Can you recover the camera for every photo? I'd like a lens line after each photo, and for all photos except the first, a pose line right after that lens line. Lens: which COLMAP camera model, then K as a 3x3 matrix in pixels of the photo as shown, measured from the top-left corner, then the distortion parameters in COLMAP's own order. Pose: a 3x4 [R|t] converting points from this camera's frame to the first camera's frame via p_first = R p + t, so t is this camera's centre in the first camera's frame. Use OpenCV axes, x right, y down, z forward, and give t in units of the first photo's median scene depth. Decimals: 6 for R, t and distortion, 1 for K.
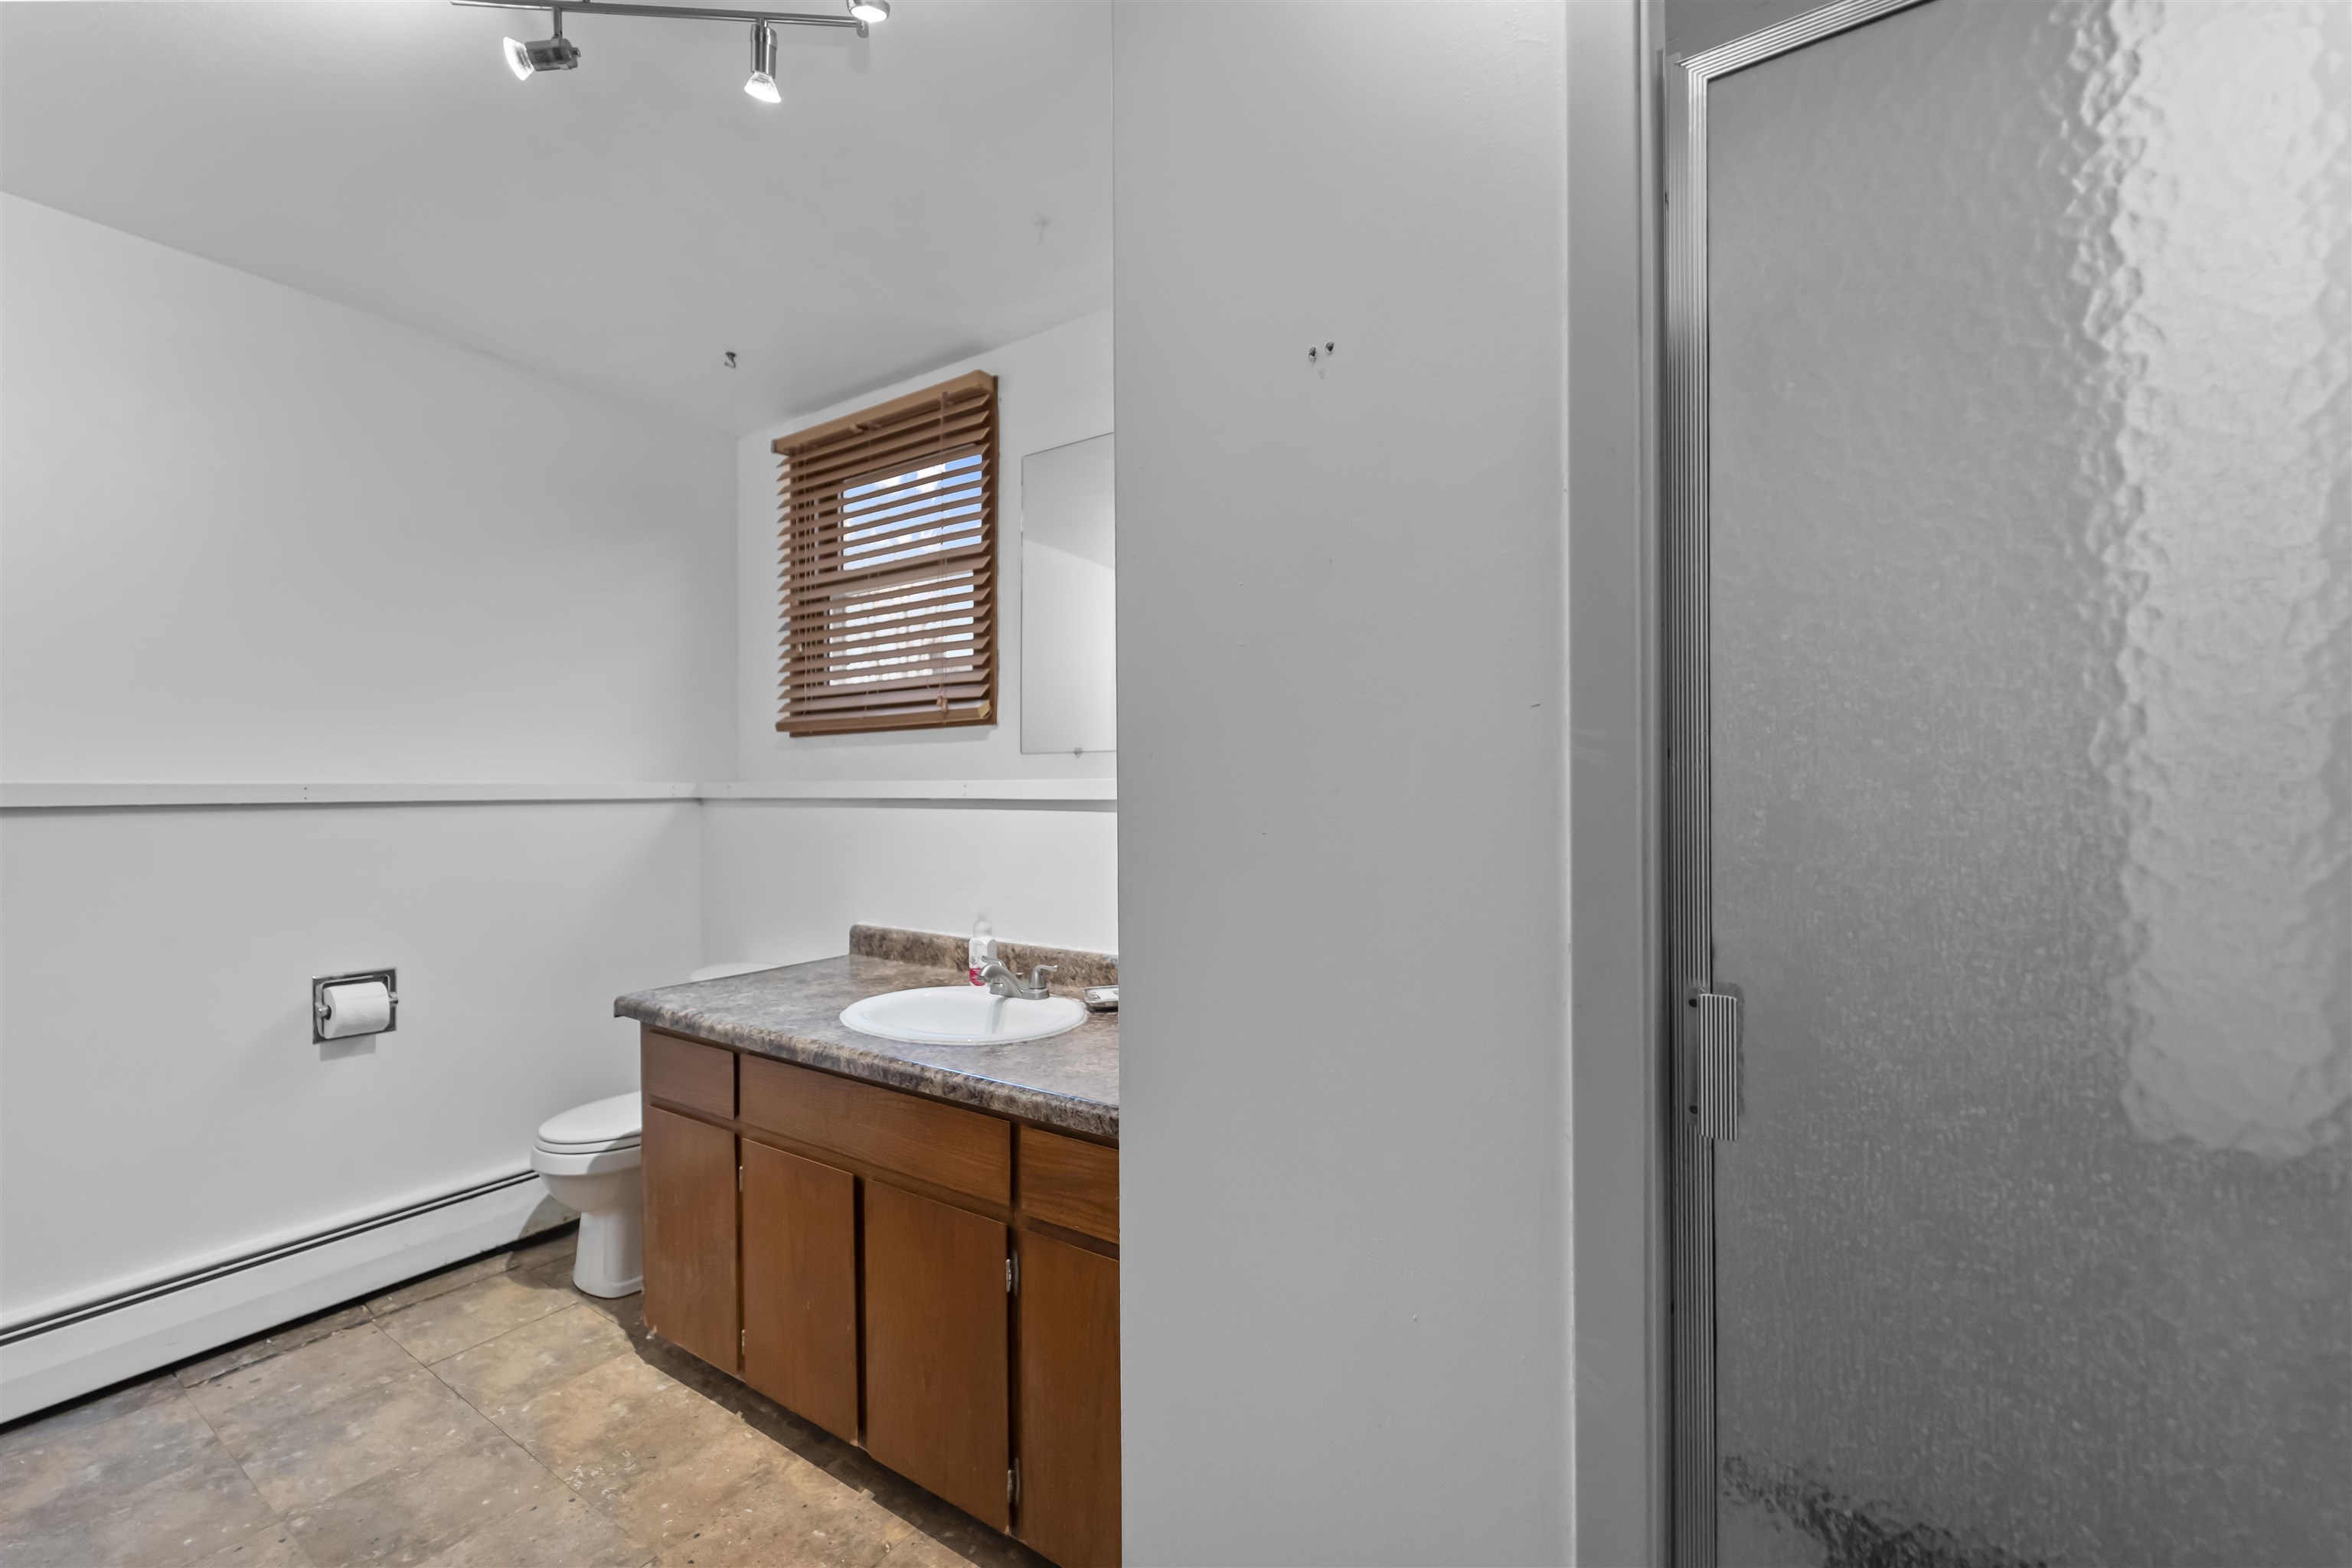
lens RADIAL K [[938.1, 0, 1171.2], [0, 938.1, 793.9], [0, 0, 1]] dist [0.000825, -0.000084]
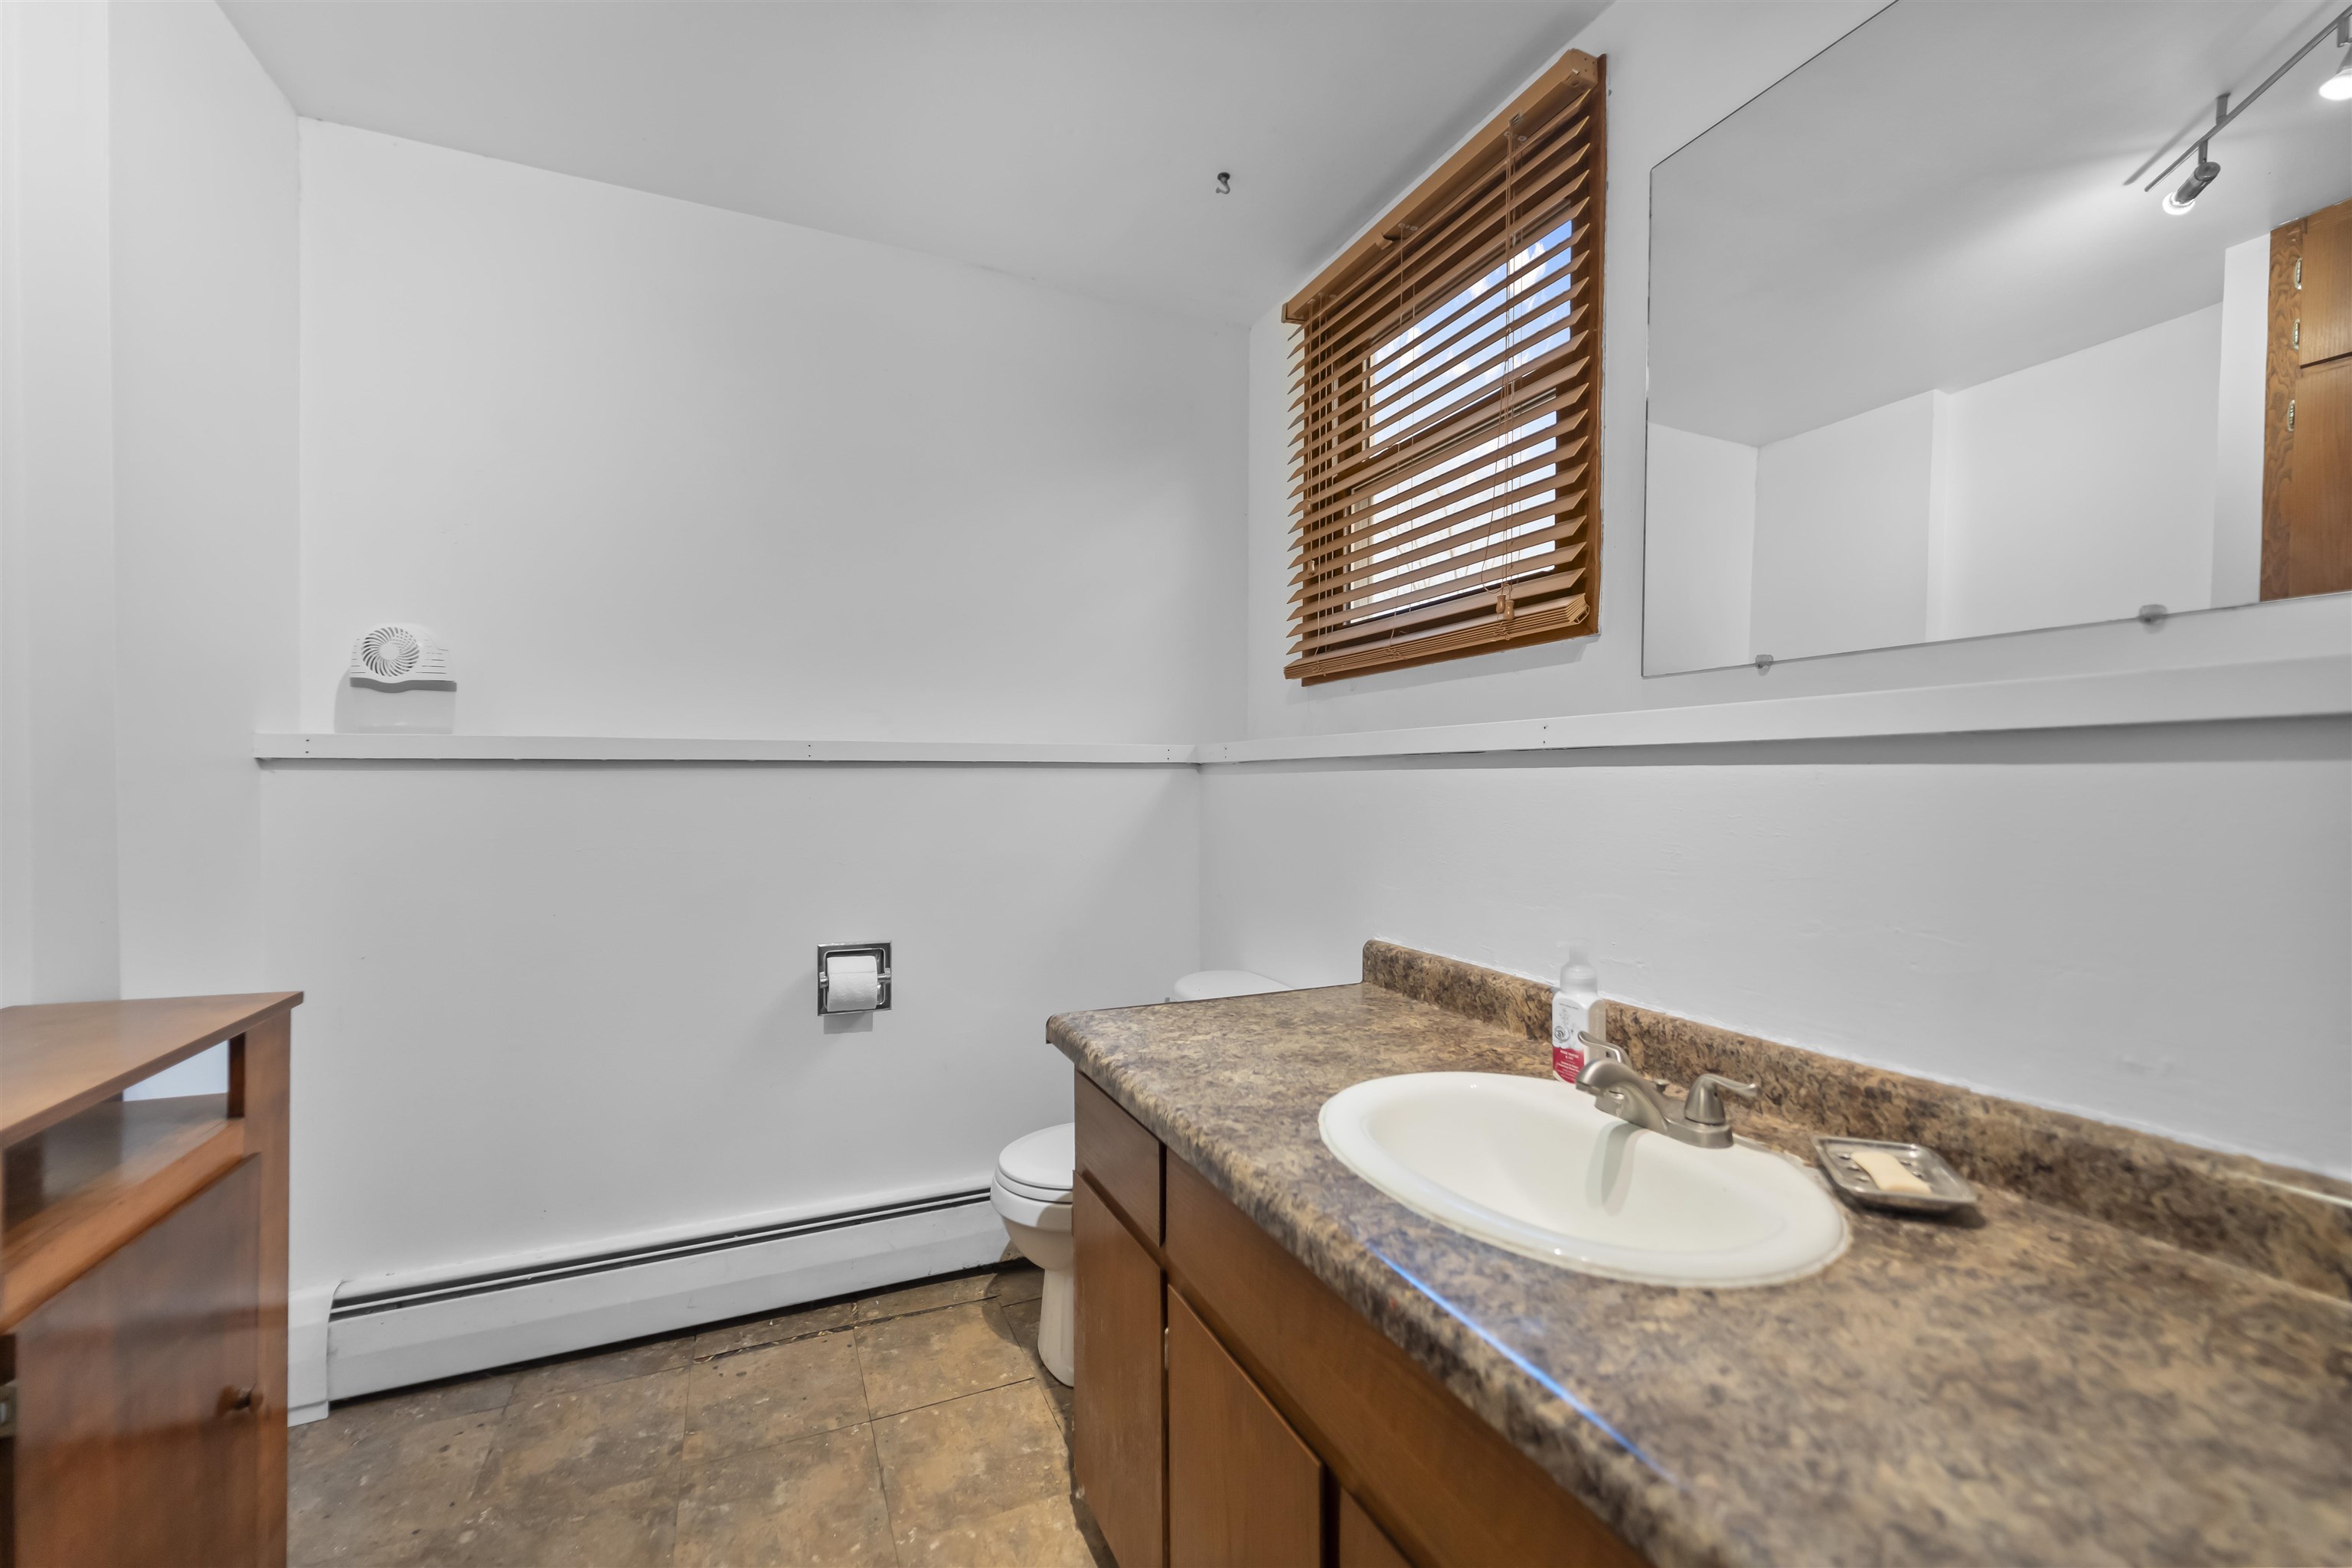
lens RADIAL K [[938.1, 0, 1171.2], [0, 938.1, 793.9], [0, 0, 1]] dist [0.000825, -0.000084]
pose [[0.839241, 0.011077, -0.543647, -0.098972], [-0.006321, 0.999924, 0.010615, 0.029827], [0.543723, -0.005472, 0.839247, 0.389523]]
